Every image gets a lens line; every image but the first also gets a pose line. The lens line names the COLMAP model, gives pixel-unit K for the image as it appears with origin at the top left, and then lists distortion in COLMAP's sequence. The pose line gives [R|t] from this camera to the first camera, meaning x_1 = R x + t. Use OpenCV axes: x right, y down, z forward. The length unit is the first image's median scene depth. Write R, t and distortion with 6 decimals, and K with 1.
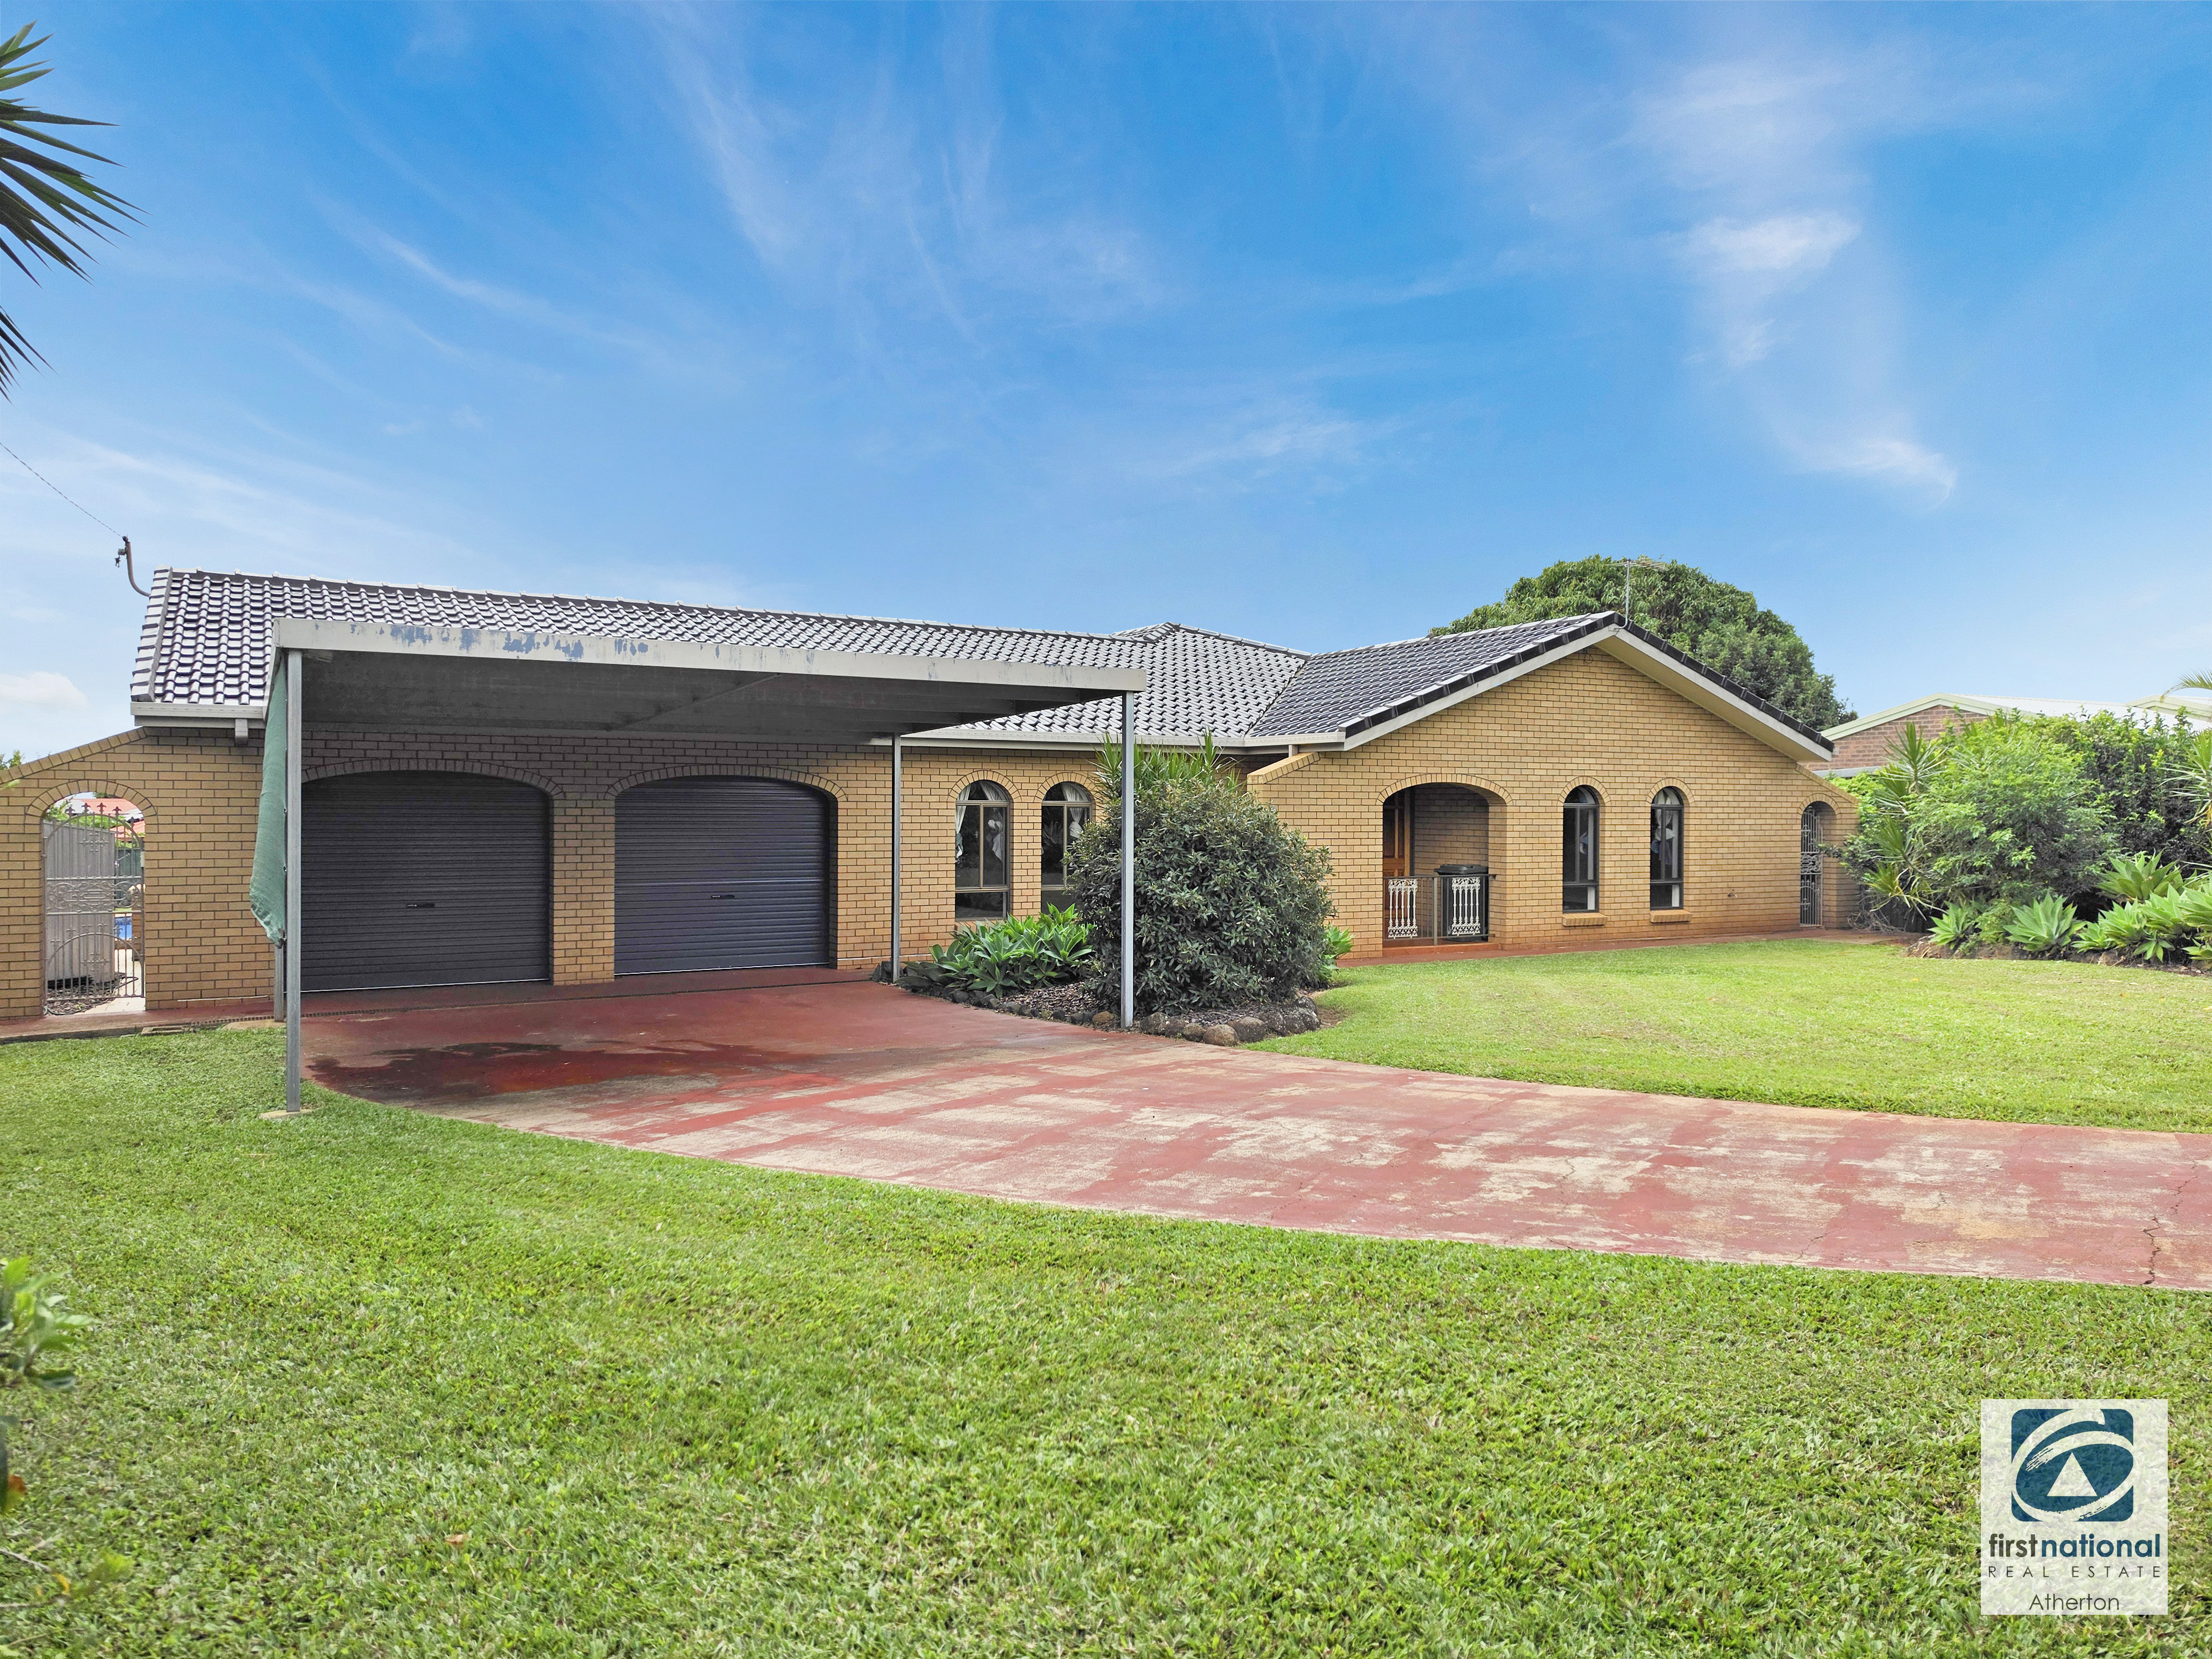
lens RADIAL K [[1479.7, 0, 1103.9], [0, 1479.7, 831.2], [0, 0, 1]] dist [0.008312, 0.000905]
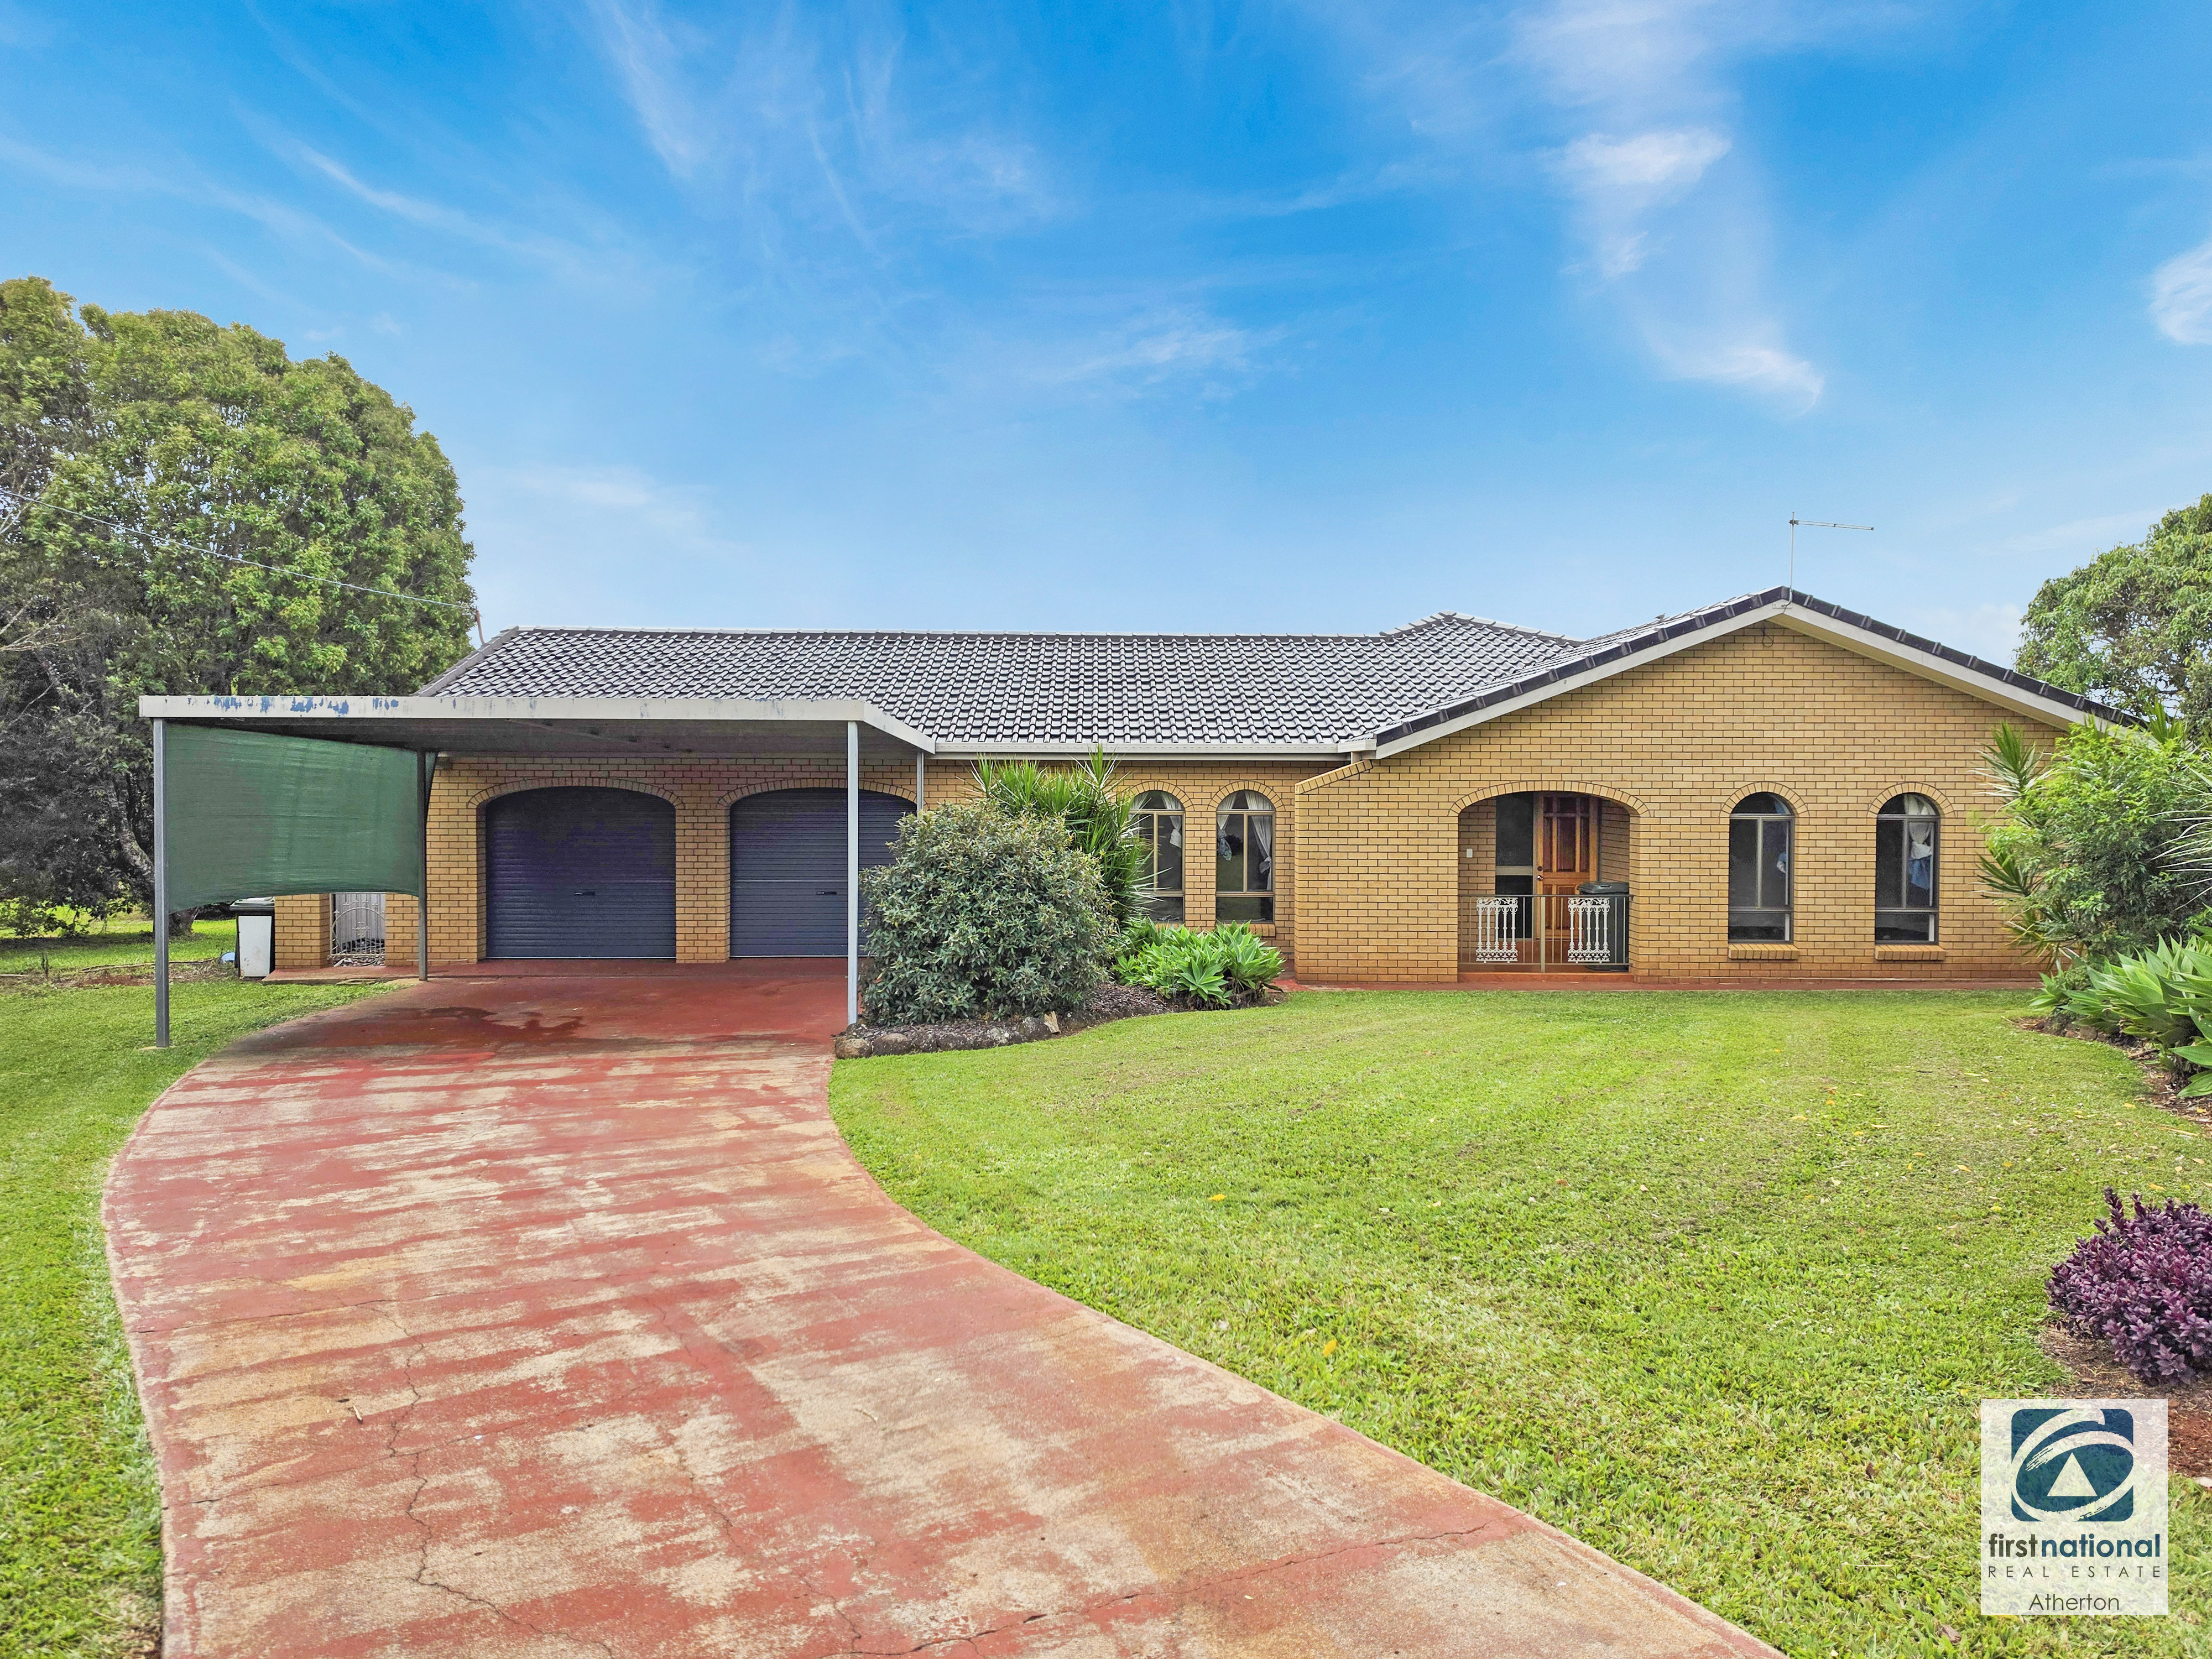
lens RADIAL K [[1479.7, 0, 1102.9], [0, 1479.7, 821.9], [0, 0, 1]] dist [0.008312, 0.000905]
pose [[0.879150, 0.008886, -0.476463, 0.453002], [-0.006958, 0.999959, 0.005810, -0.018884], [0.476495, -0.001793, 0.879175, 0.095617]]
